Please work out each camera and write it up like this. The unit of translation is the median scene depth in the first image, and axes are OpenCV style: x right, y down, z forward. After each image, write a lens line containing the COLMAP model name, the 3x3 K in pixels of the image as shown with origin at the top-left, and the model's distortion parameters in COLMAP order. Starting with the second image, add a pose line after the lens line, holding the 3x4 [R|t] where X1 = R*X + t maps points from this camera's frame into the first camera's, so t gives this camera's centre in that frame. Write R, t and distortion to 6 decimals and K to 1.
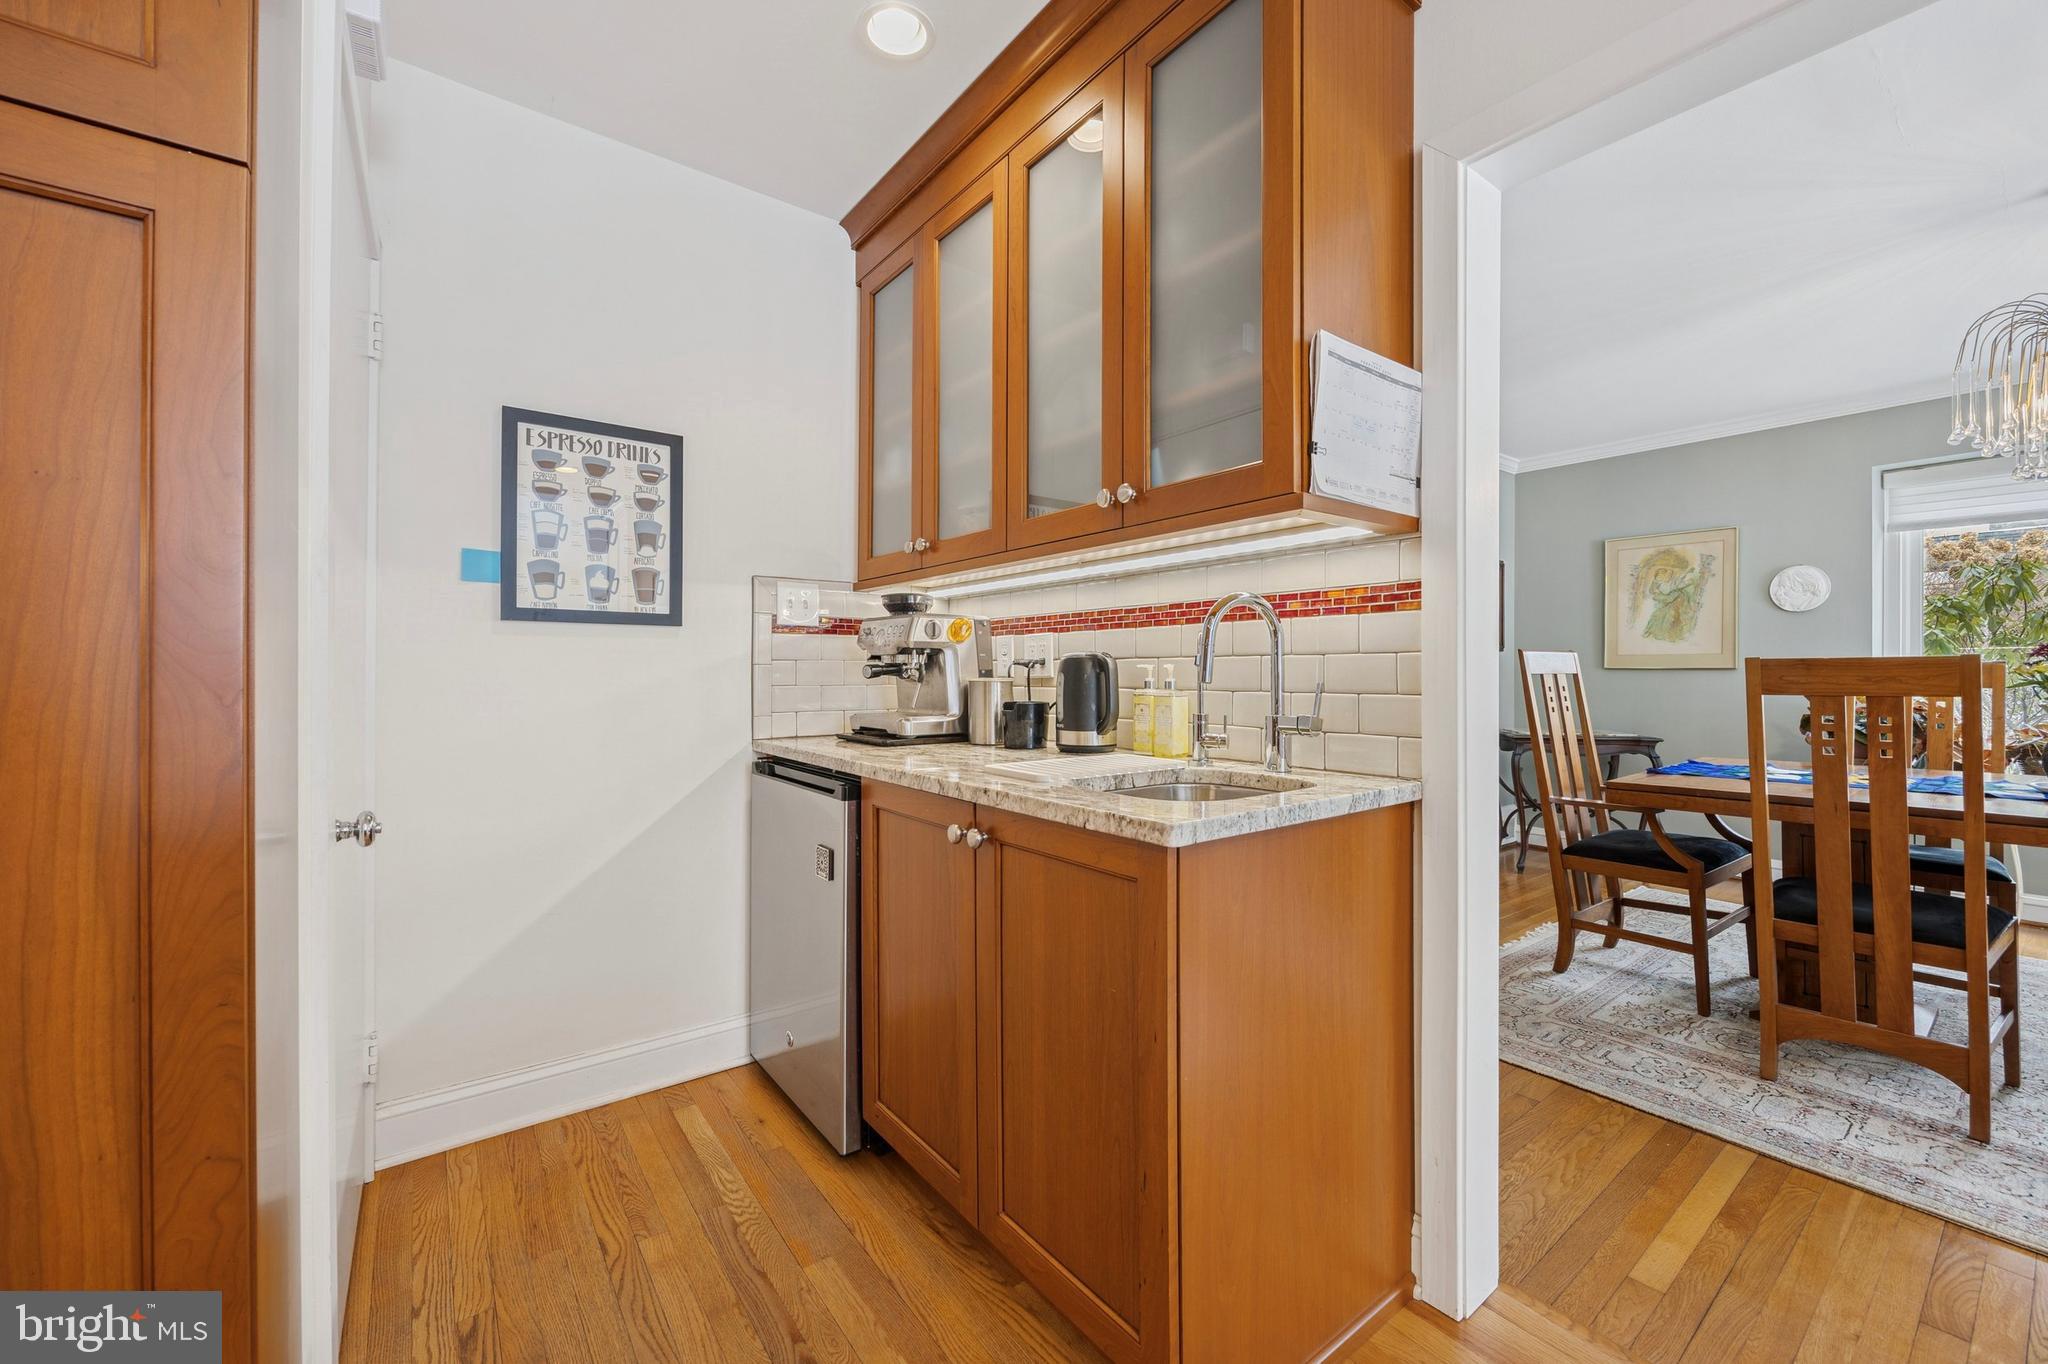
lens RADIAL K [[781.9, 0, 1019.1], [0, 781.9, 673.7], [0, 0, 1]] dist [-0.000557, 0.000173]
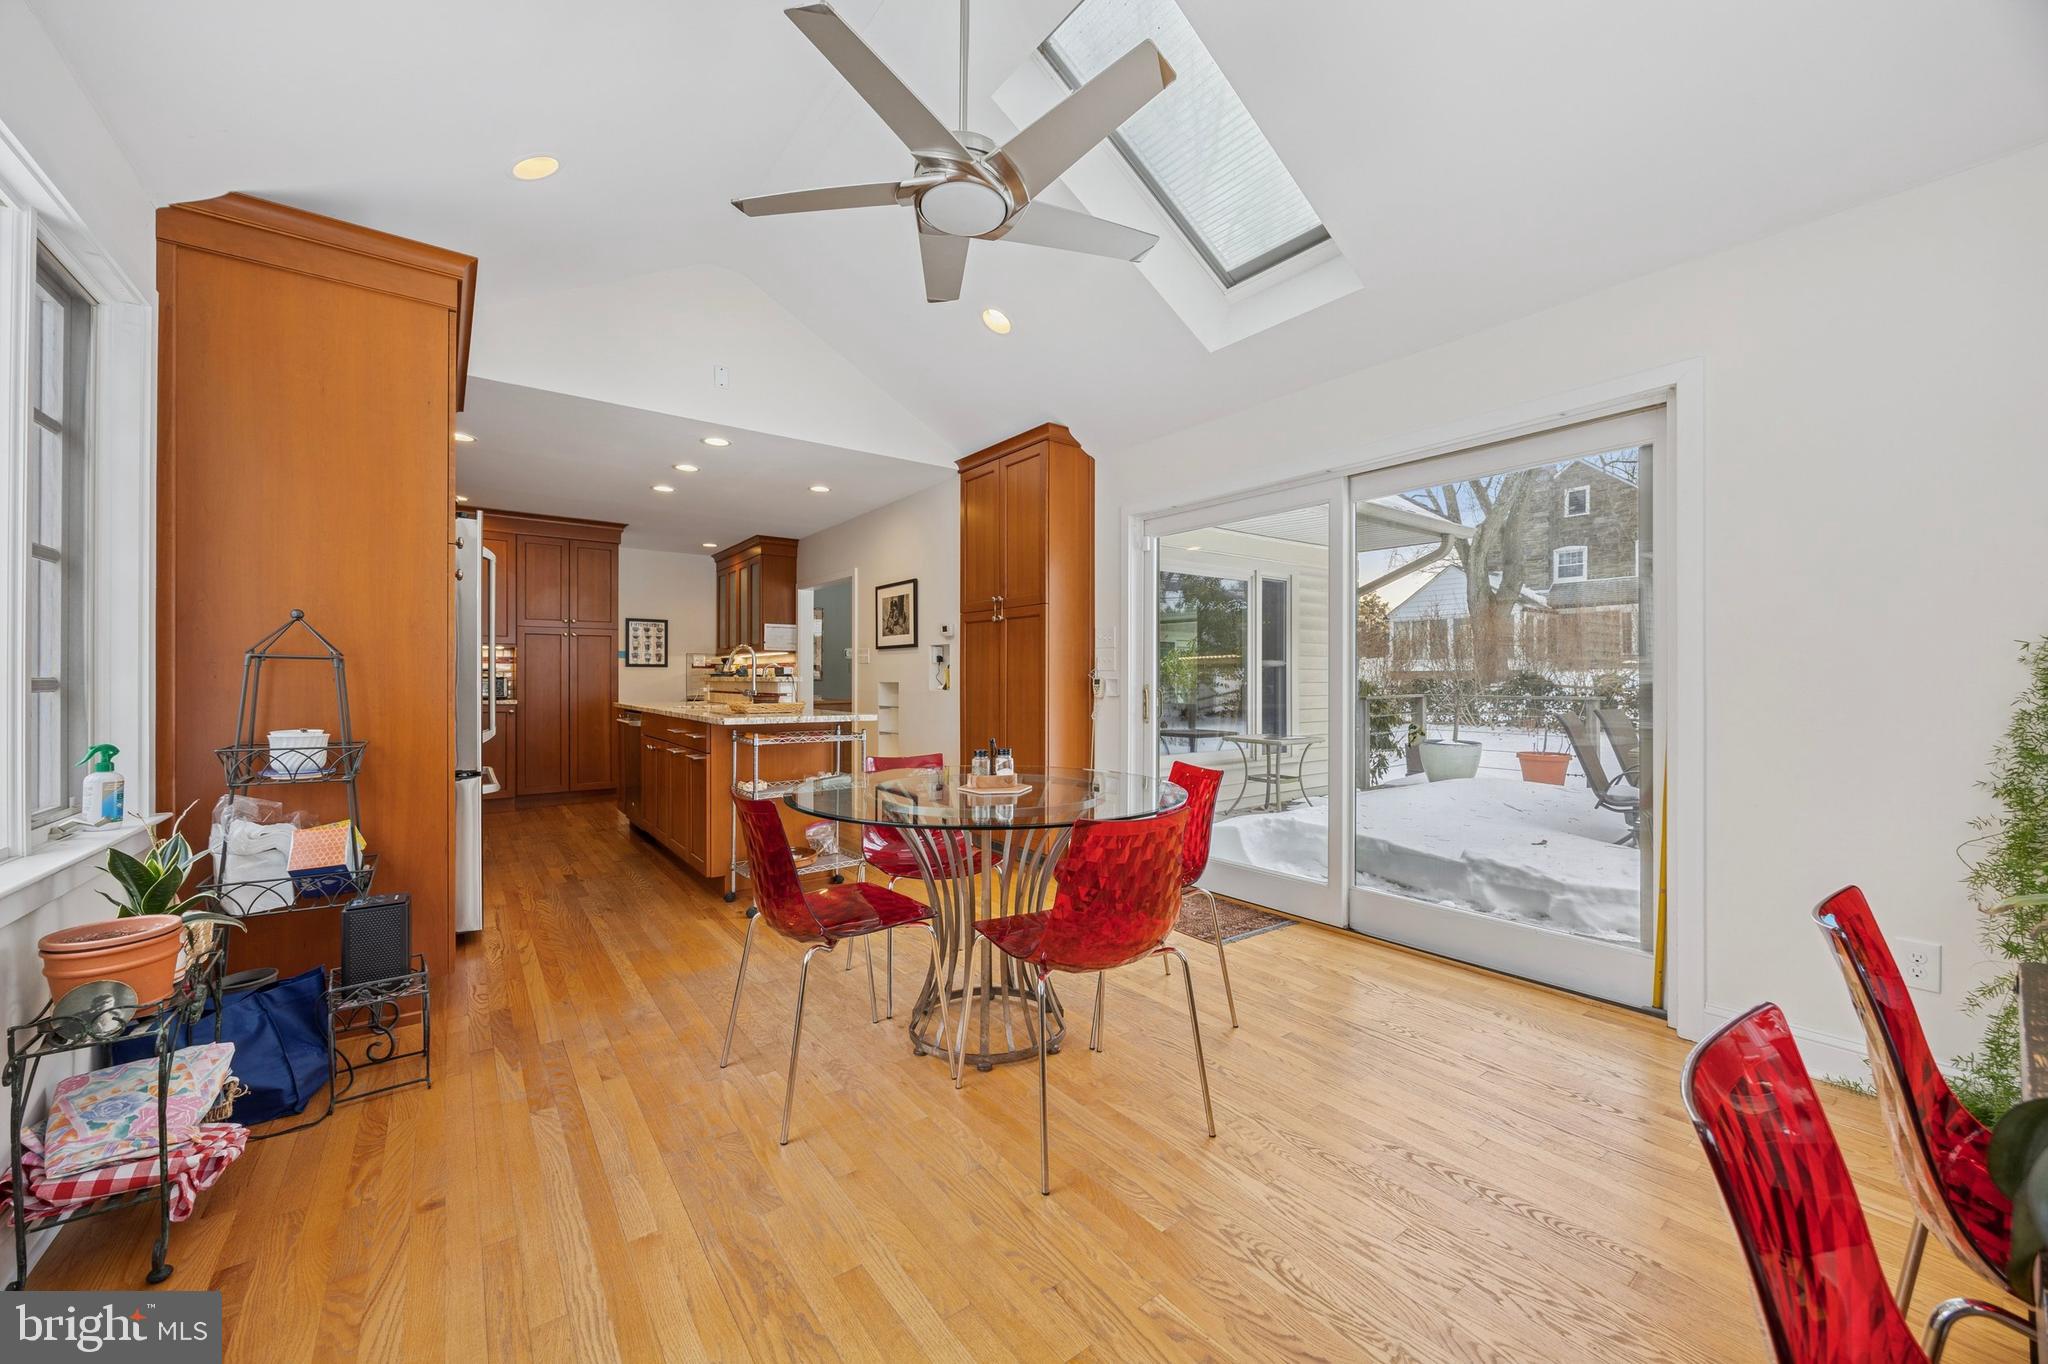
lens RADIAL K [[781.9, 0, 1027.7], [0, 781.9, 680.5], [0, 0, 1]] dist [-0.000557, 0.000173]
pose [[0.999997, -0.002445, -0.000581, 1.469719], [0.002446, 0.999997, 0.001002, 0.008203], [0.000579, -0.001003, 0.999999, -3.120549]]
